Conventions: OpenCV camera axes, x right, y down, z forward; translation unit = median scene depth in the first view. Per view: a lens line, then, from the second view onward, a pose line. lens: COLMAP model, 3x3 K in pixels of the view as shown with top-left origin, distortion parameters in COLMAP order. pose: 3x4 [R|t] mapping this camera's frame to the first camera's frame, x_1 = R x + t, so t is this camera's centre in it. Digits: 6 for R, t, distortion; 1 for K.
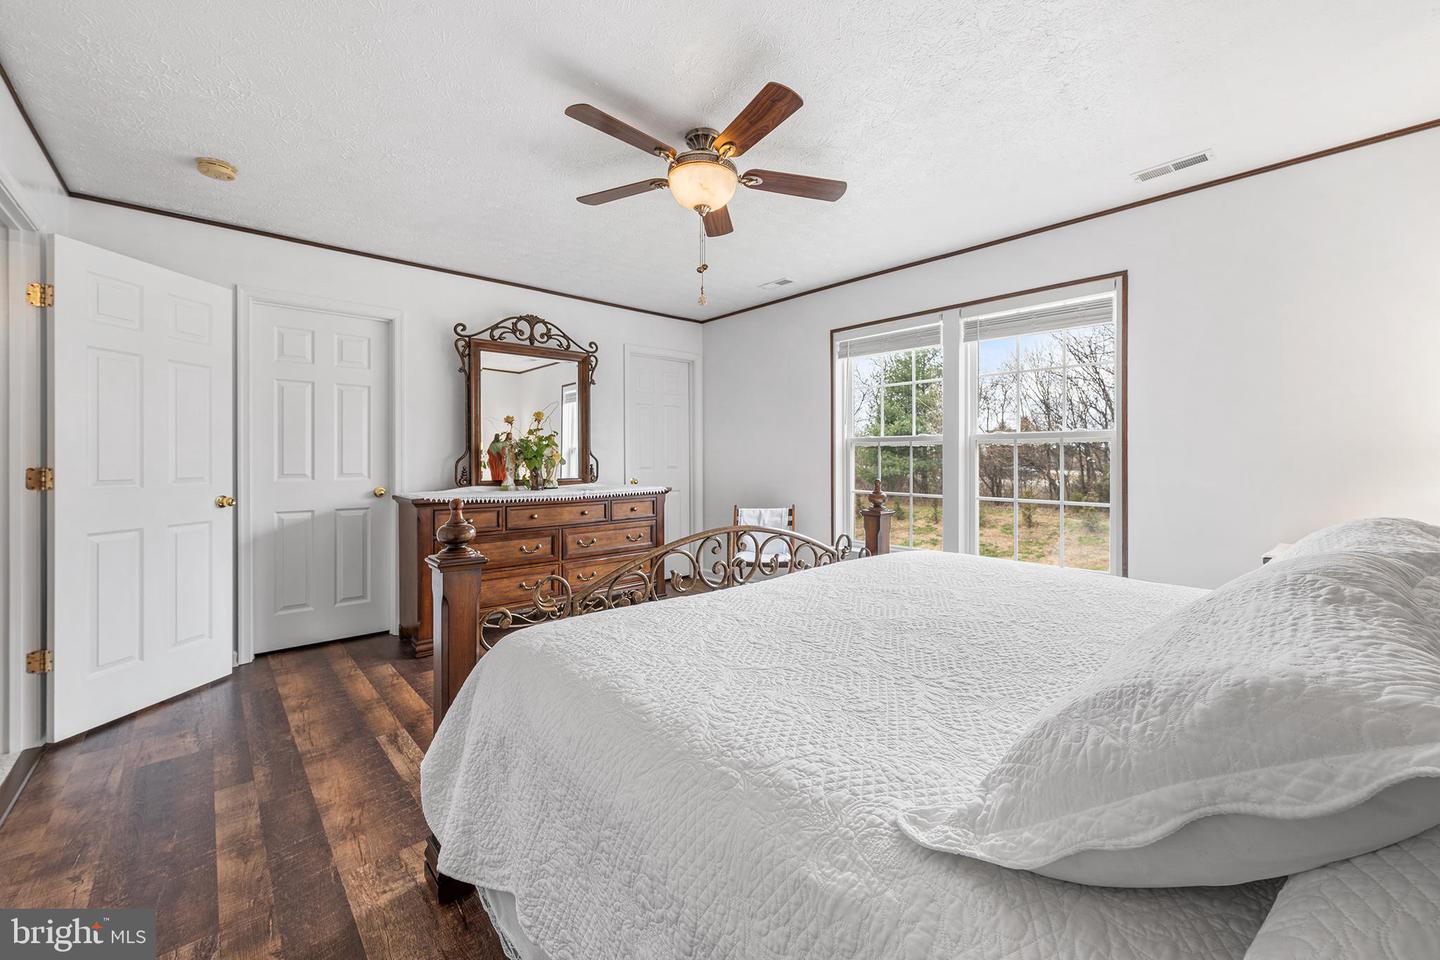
lens RADIAL K [[559.3, 0, 721.6], [0, 559.3, 459.8], [0, 0, 1]] dist [-0.001240, 0.000073]
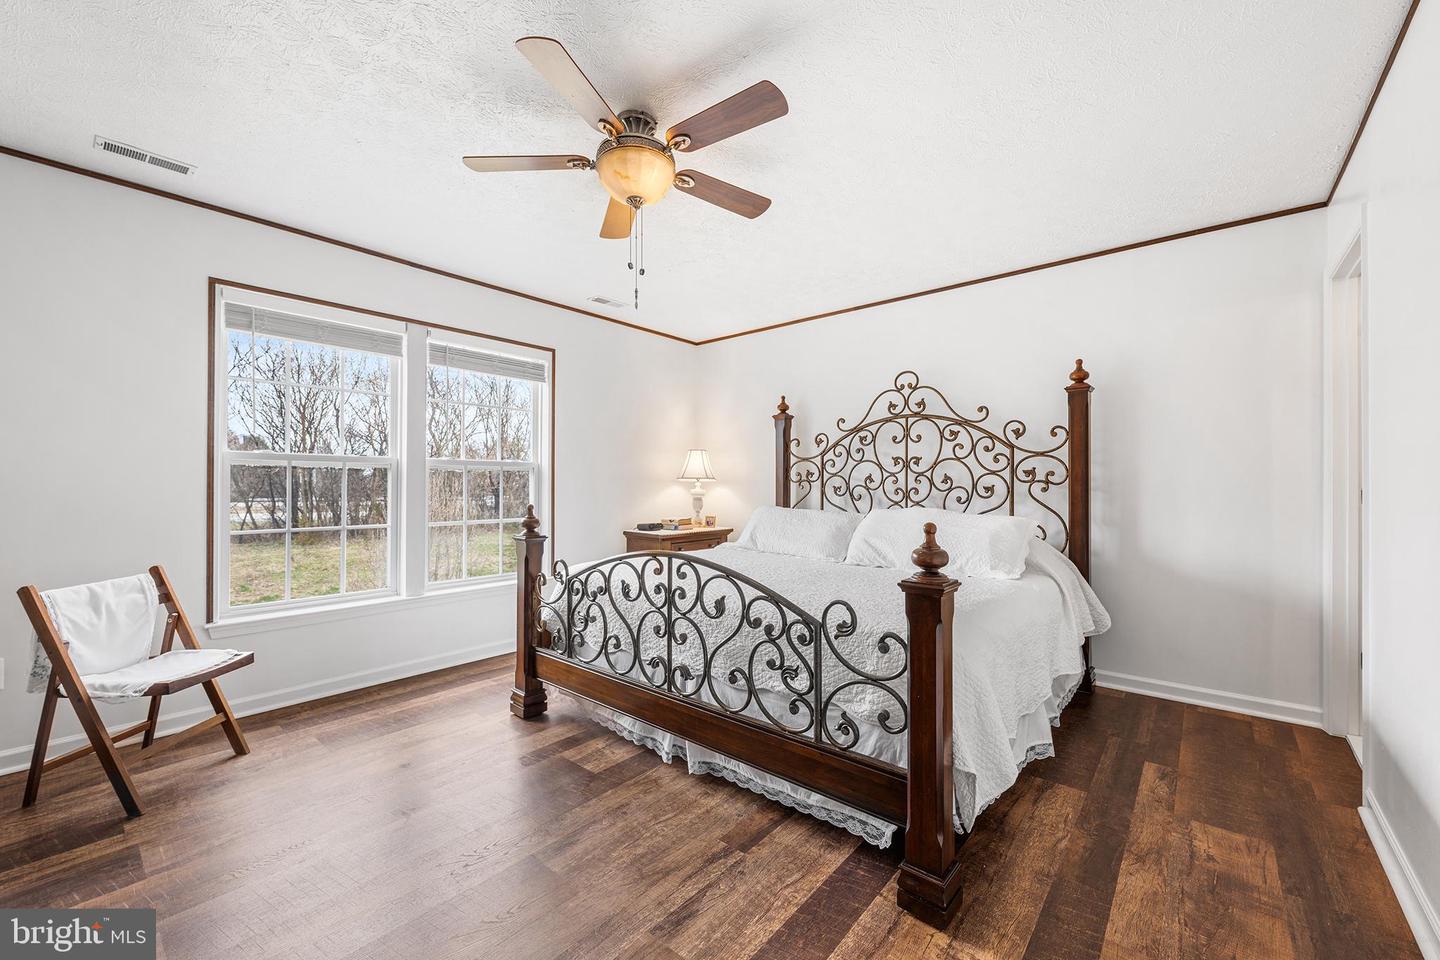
lens RADIAL K [[559.3, 0, 719.7], [0, 559.3, 482.1], [0, 0, 1]] dist [-0.001240, 0.000073]
pose [[-0.101177, 0.004465, 0.994858, -0.568915], [0.000237, 0.999990, -0.004464, 0.000165], [-0.994868, -0.000215, -0.101177, 0.586310]]
